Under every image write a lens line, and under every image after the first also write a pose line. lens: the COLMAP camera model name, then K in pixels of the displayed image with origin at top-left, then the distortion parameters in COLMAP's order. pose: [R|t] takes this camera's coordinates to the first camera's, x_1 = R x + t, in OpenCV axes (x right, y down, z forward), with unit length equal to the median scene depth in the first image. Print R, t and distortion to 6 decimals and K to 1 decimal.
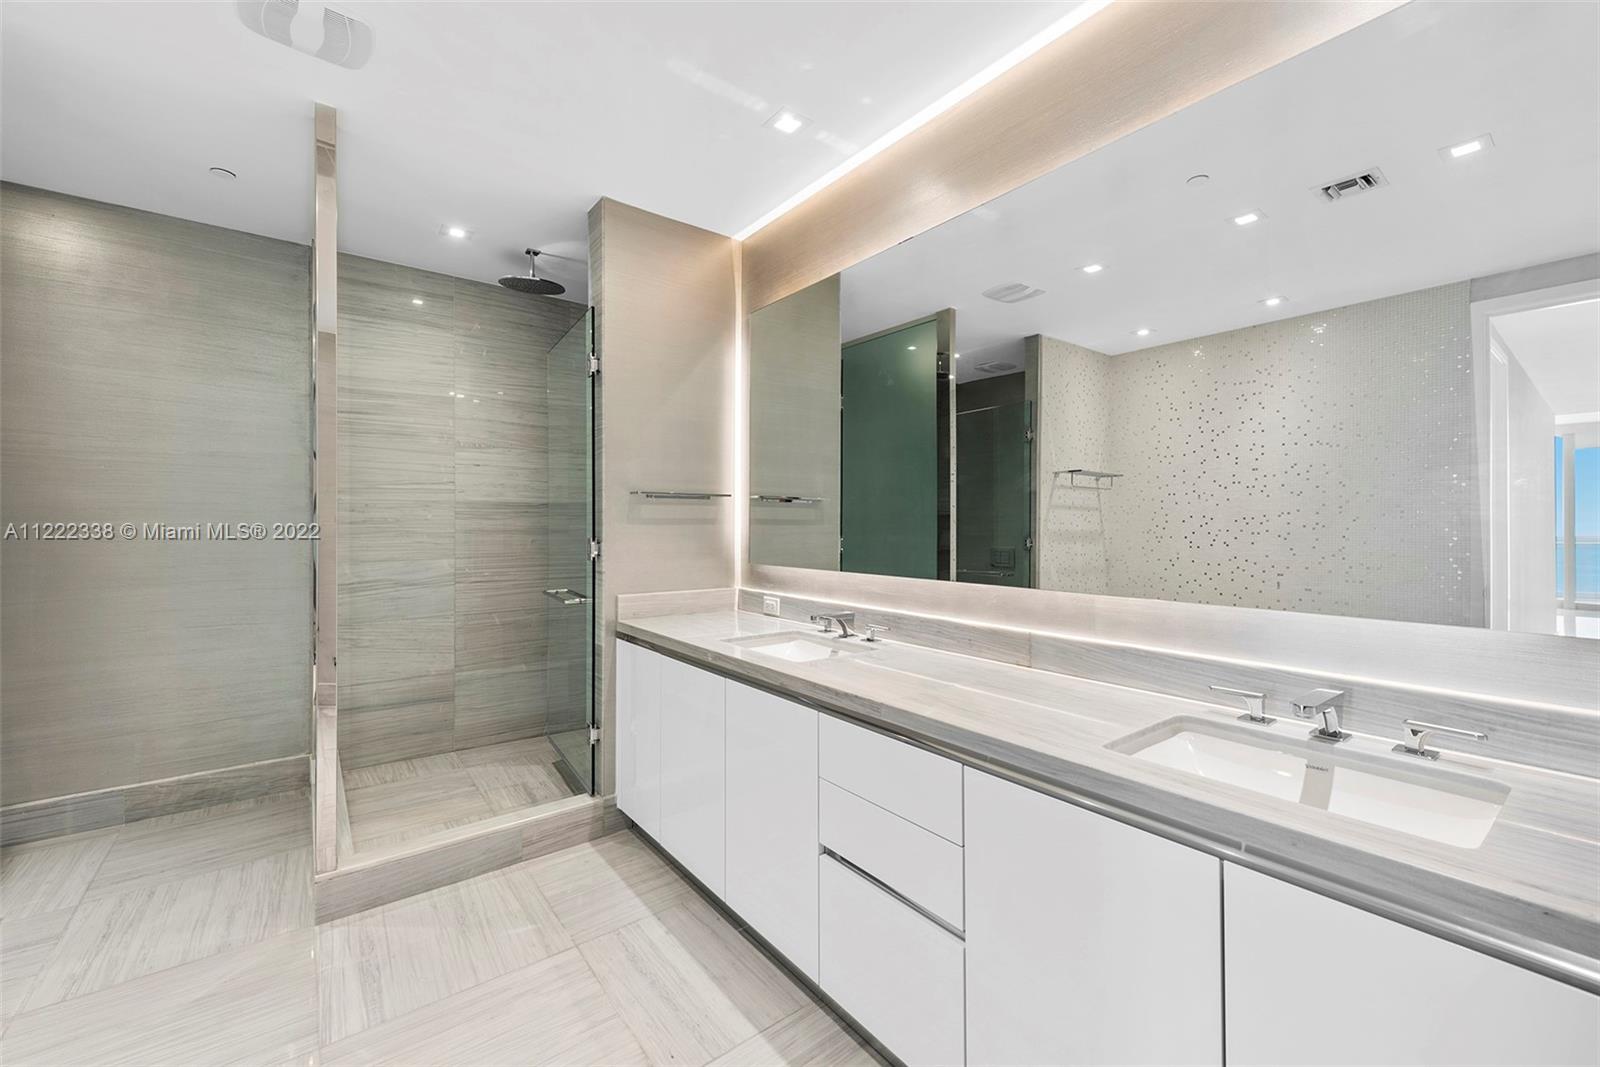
lens RADIAL K [[635.2, 0, 796.5], [0, 635.2, 521.9], [0, 0, 1]] dist [0.013954, -0.003876]
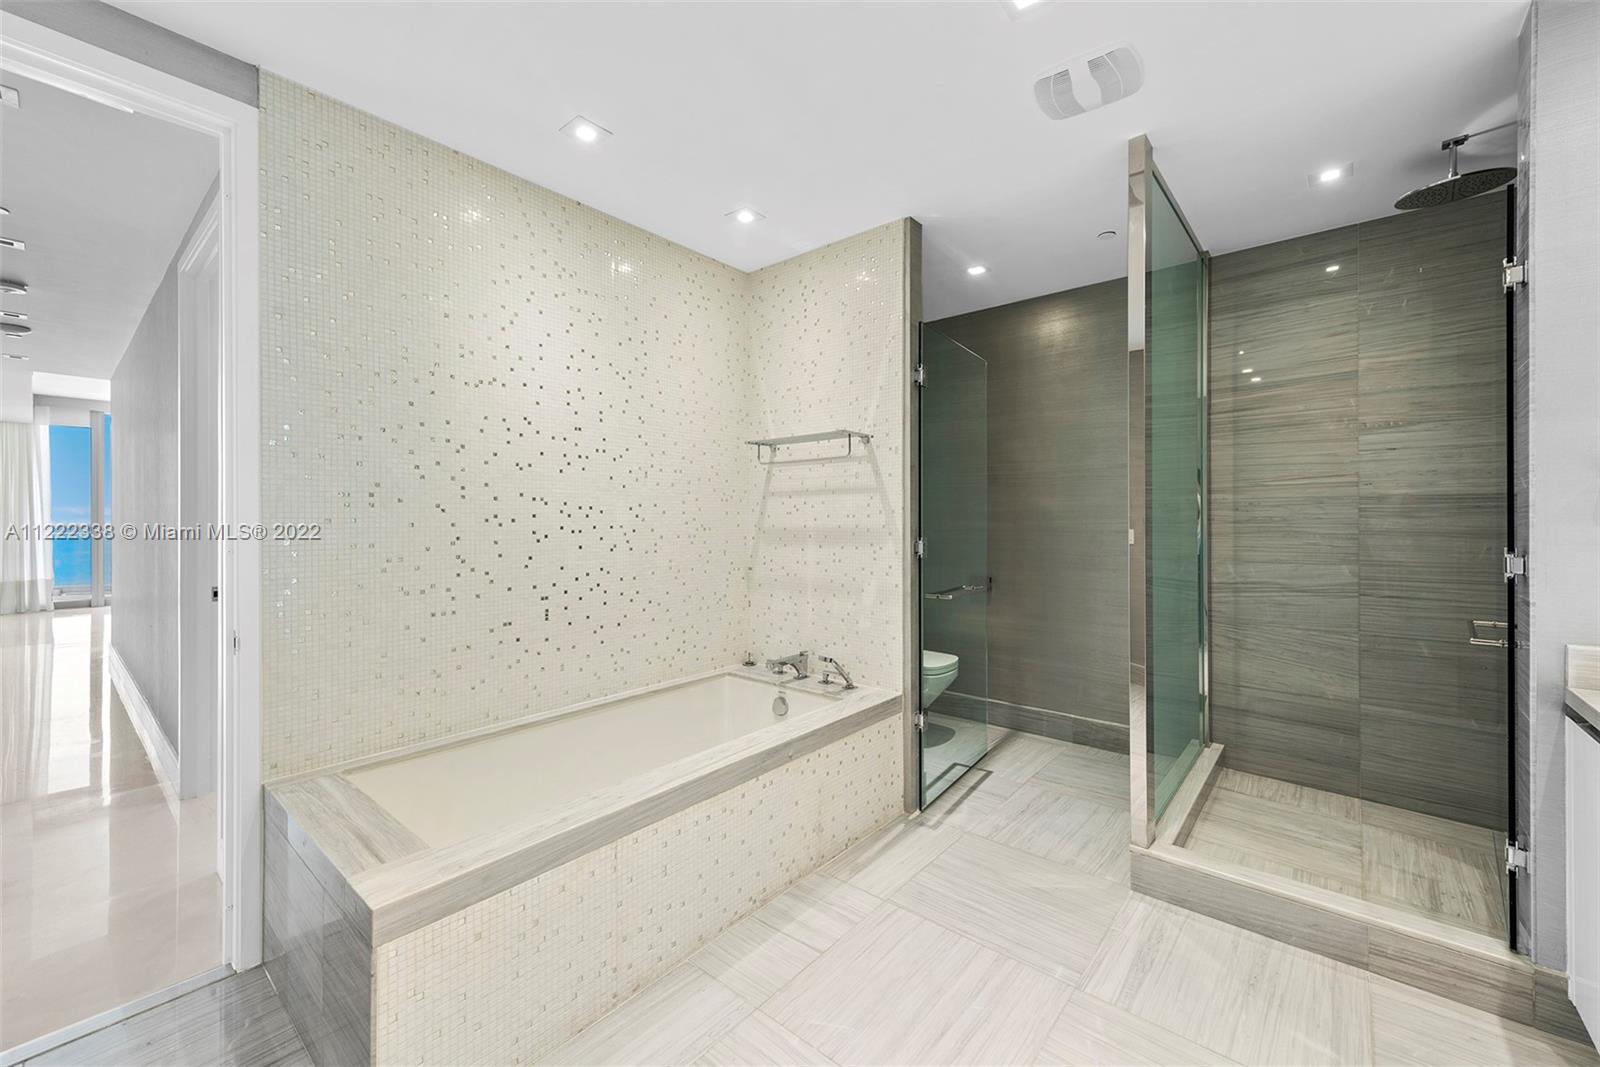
lens RADIAL K [[635.2, 0, 825.5], [0, 635.2, 520.2], [0, 0, 1]] dist [0.013954, -0.003876]
pose [[0.225766, -0.001241, -0.974181, 0.139457], [0.004323, 0.999991, -0.000272, -0.004234], [0.974172, -0.004150, 0.225769, 0.169813]]
